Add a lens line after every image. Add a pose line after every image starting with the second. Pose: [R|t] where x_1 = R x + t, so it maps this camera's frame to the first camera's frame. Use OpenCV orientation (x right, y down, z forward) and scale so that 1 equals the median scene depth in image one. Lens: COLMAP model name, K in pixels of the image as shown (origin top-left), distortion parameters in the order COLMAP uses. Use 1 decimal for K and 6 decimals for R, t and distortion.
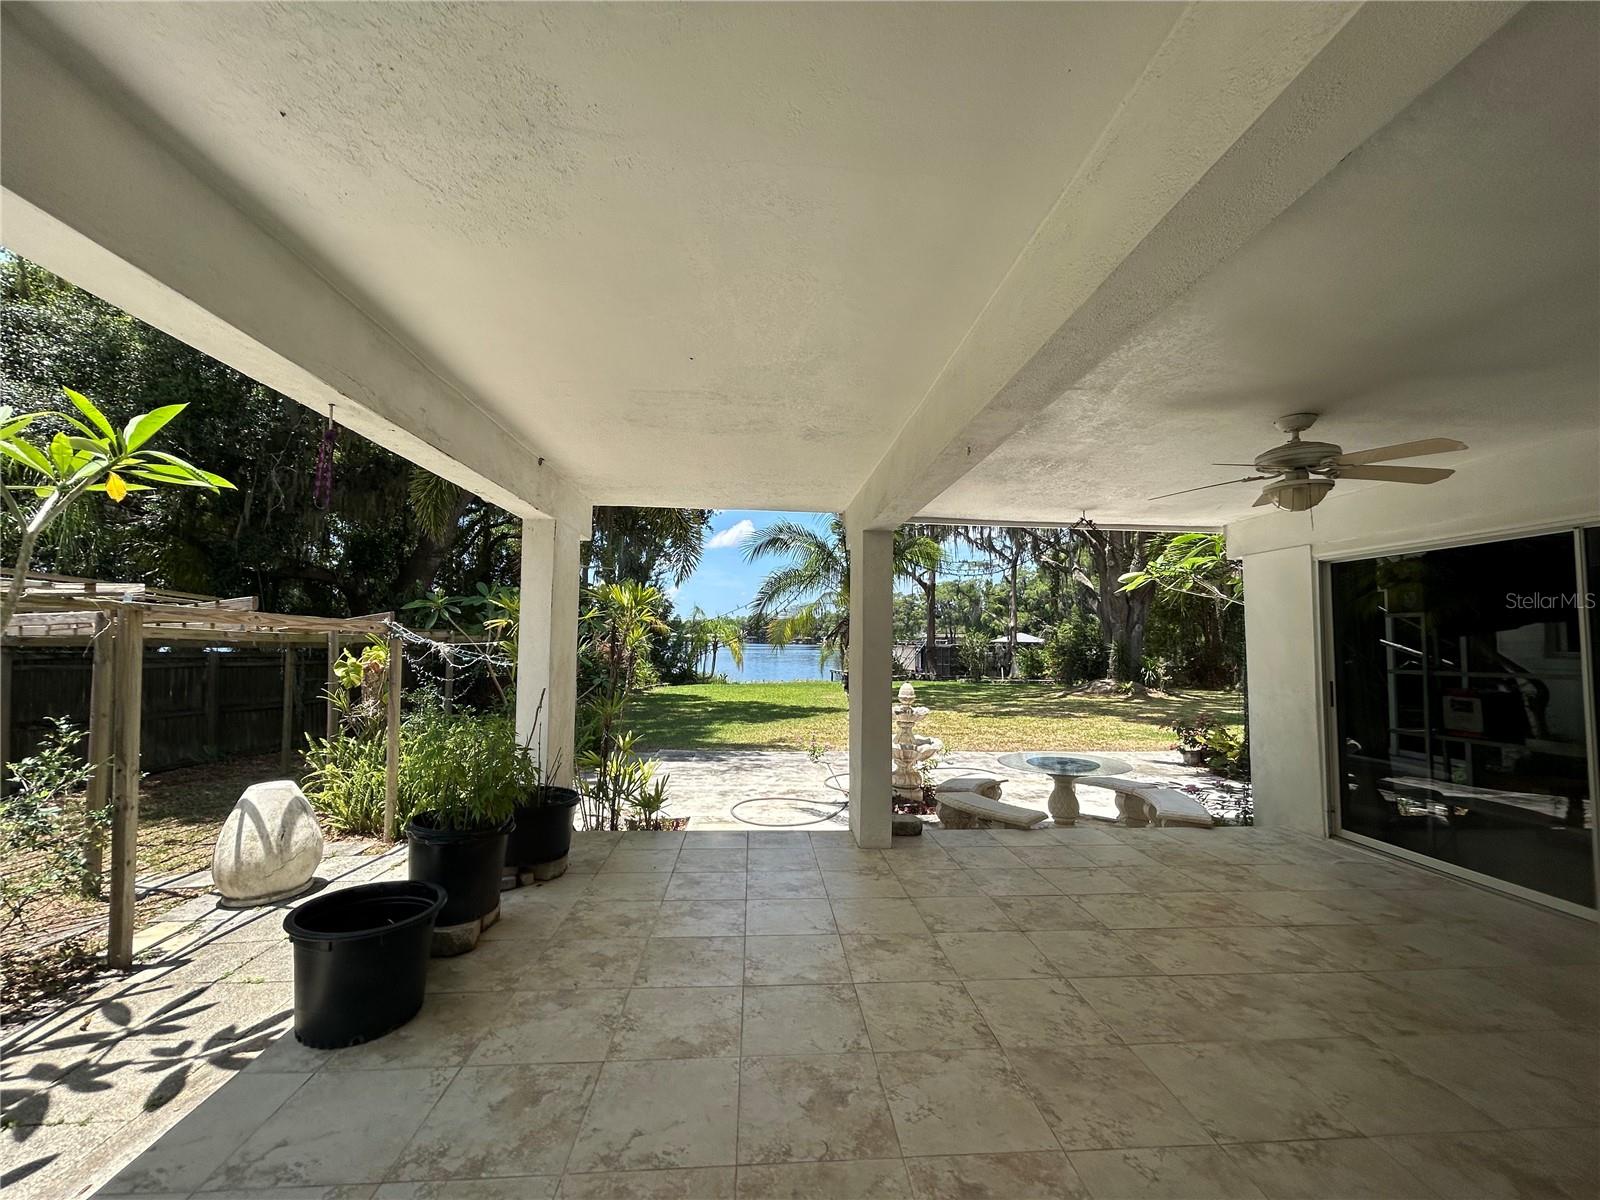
lens RADIAL K [[636.4, 0, 805.3], [0, 636.4, 602.5], [0, 0, 1]] dist [-0.000177, -0.000066]
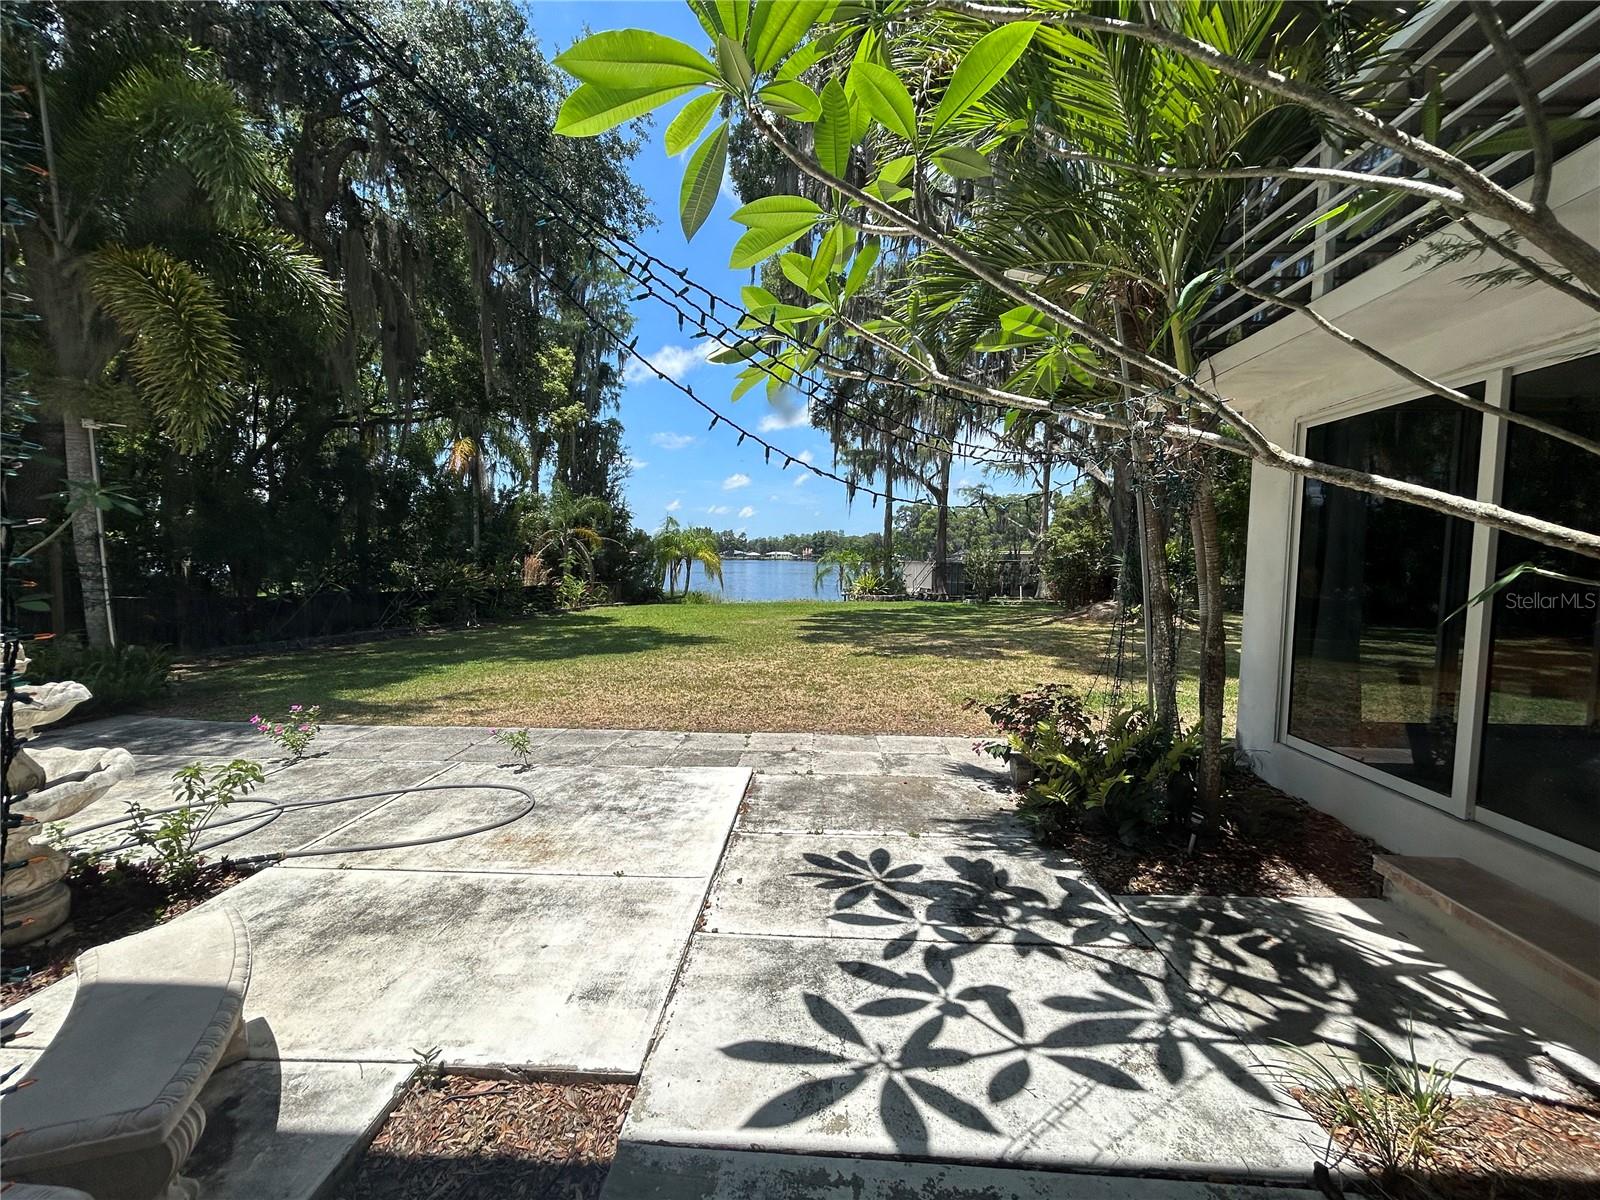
lens RADIAL K [[636.4, 0, 805.3], [0, 636.4, 602.5], [0, 0, 1]] dist [-0.000177, -0.000066]
pose [[0.993408, 0.006594, -0.114444, 0.115321], [0.008080, 0.991833, 0.127285, 0.012708], [0.114349, -0.127370, 0.985242, 0.118696]]
